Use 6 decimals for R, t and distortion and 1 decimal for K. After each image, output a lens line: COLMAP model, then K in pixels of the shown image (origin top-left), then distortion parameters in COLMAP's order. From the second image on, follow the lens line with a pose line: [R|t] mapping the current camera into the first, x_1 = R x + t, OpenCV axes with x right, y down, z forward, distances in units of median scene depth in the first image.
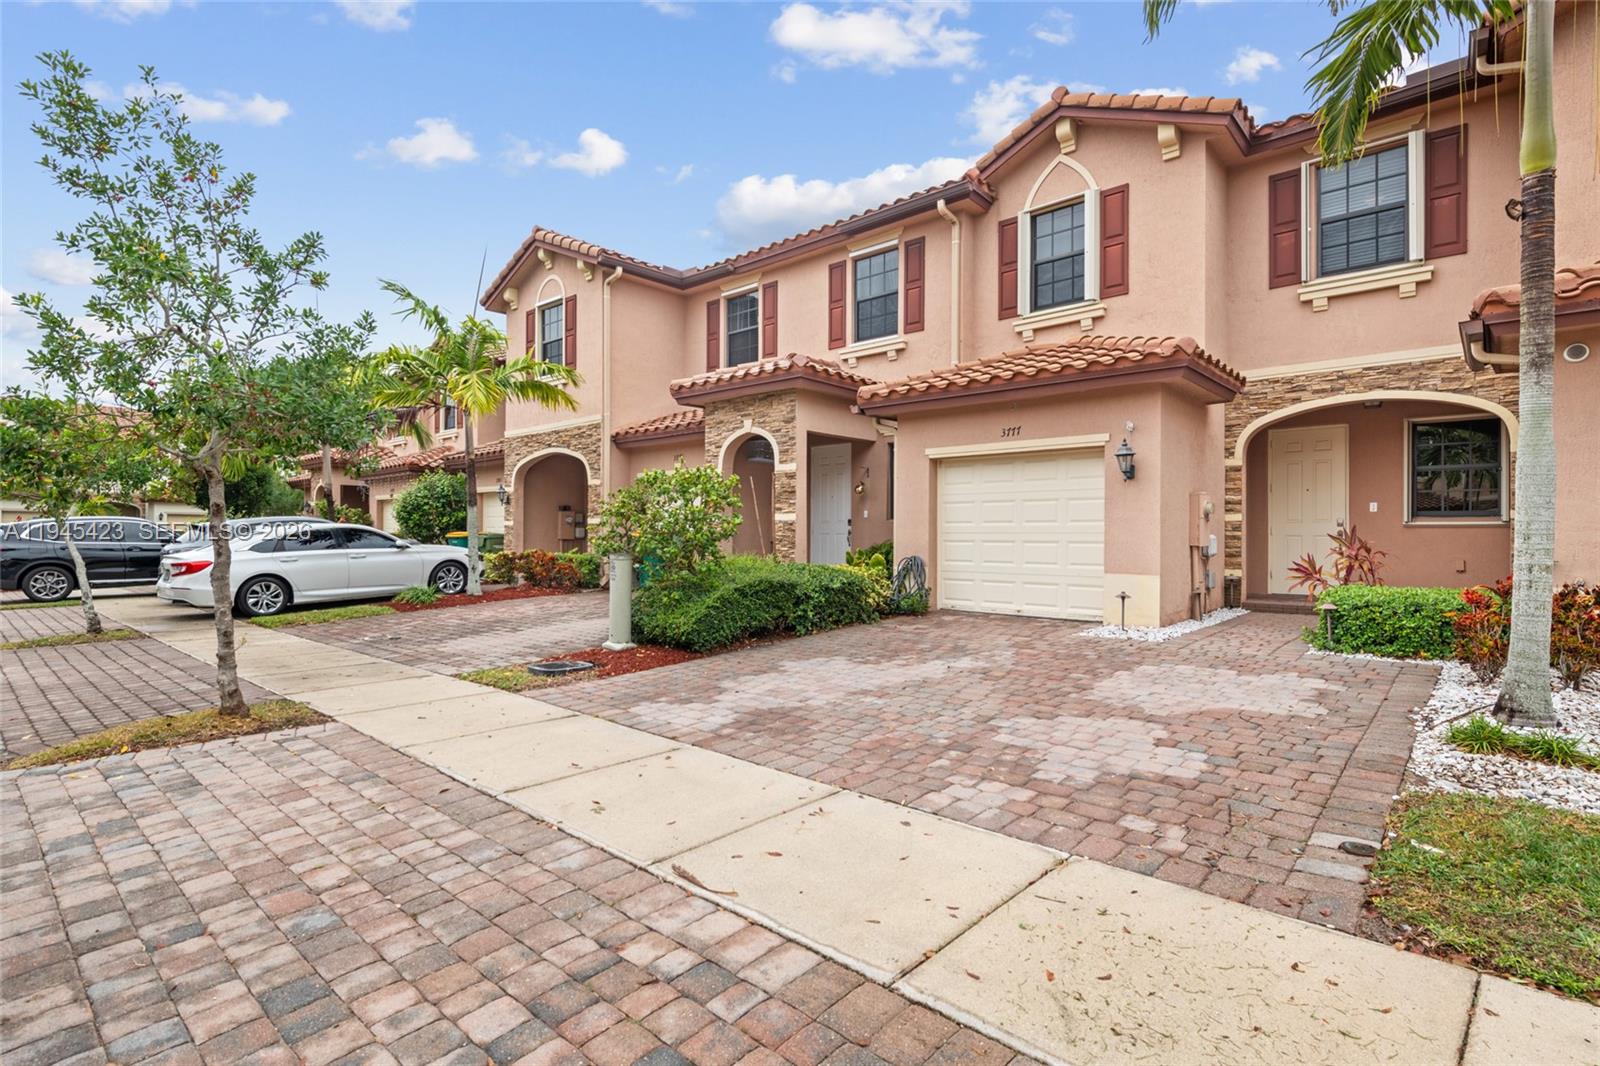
lens RADIAL K [[772.8, 0, 816.4], [0, 772.8, 529.5], [0, 0, 1]] dist [0.013727, -0.002358]
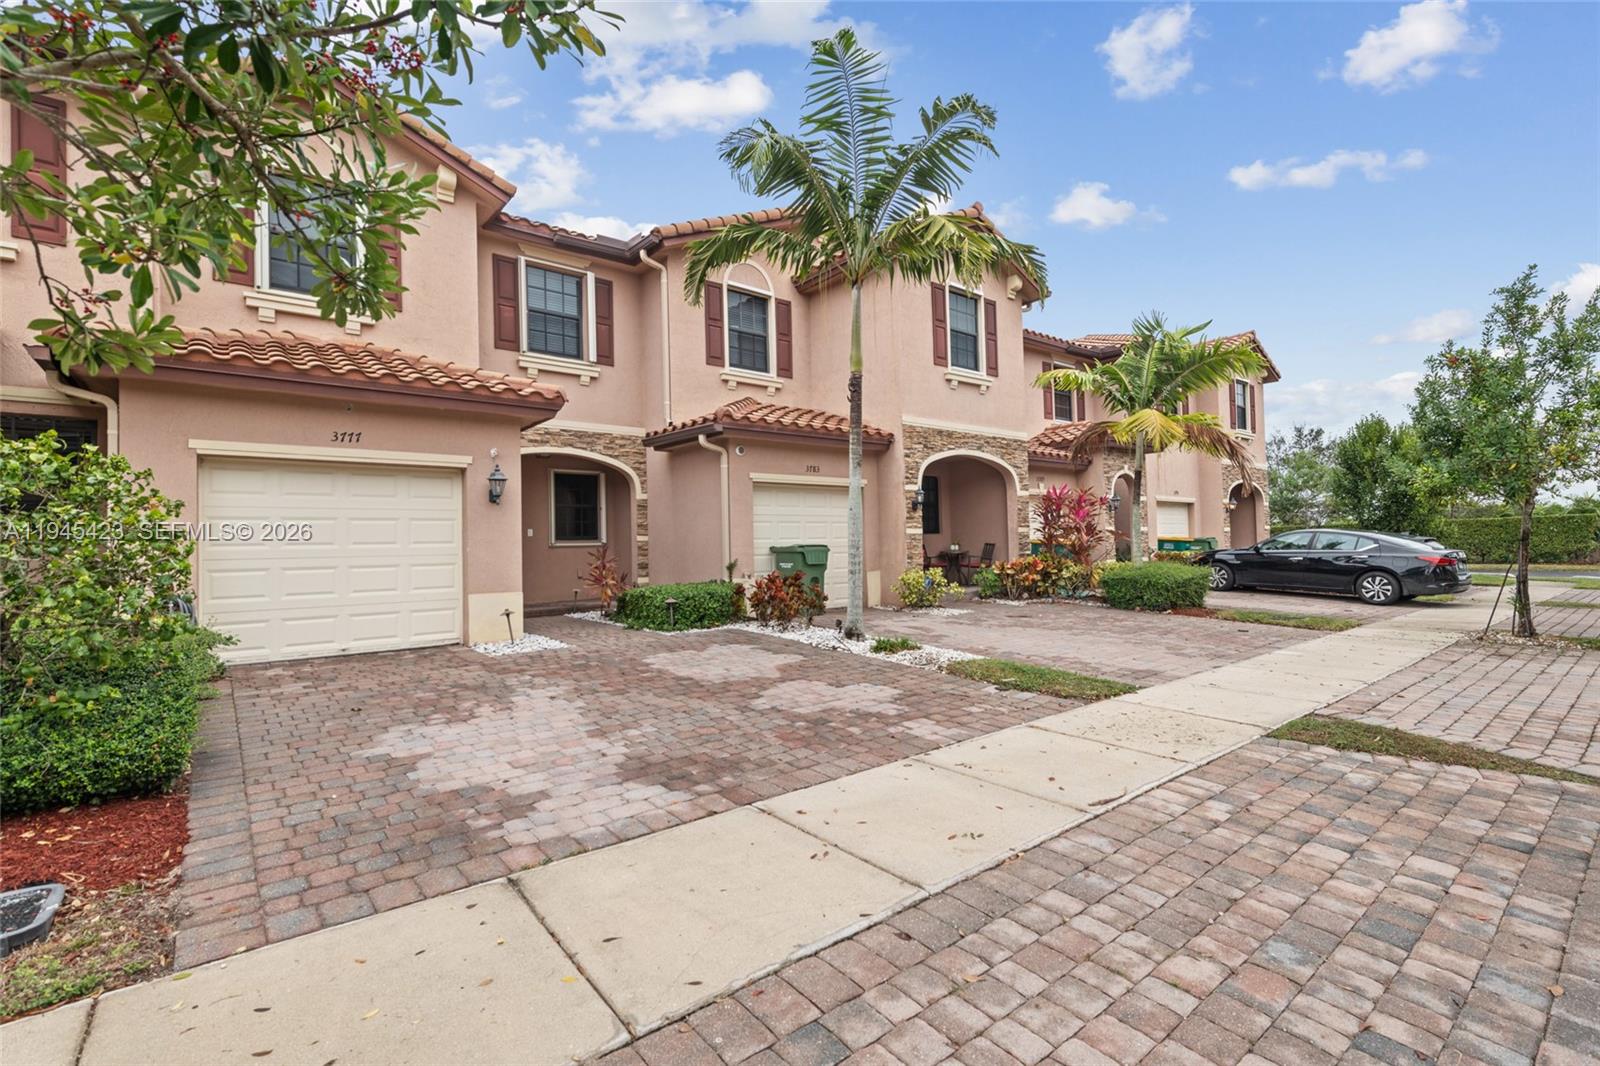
lens RADIAL K [[705.6, 0, 804.1], [0, 705.6, 536.0], [0, 0, 1]] dist [0.006683, 0.001344]
pose [[0.171826, 0.009345, 0.985083, -0.920600], [0.016789, 0.999782, -0.012413, -0.001168], [-0.984984, 0.018672, 0.171632, 0.816874]]
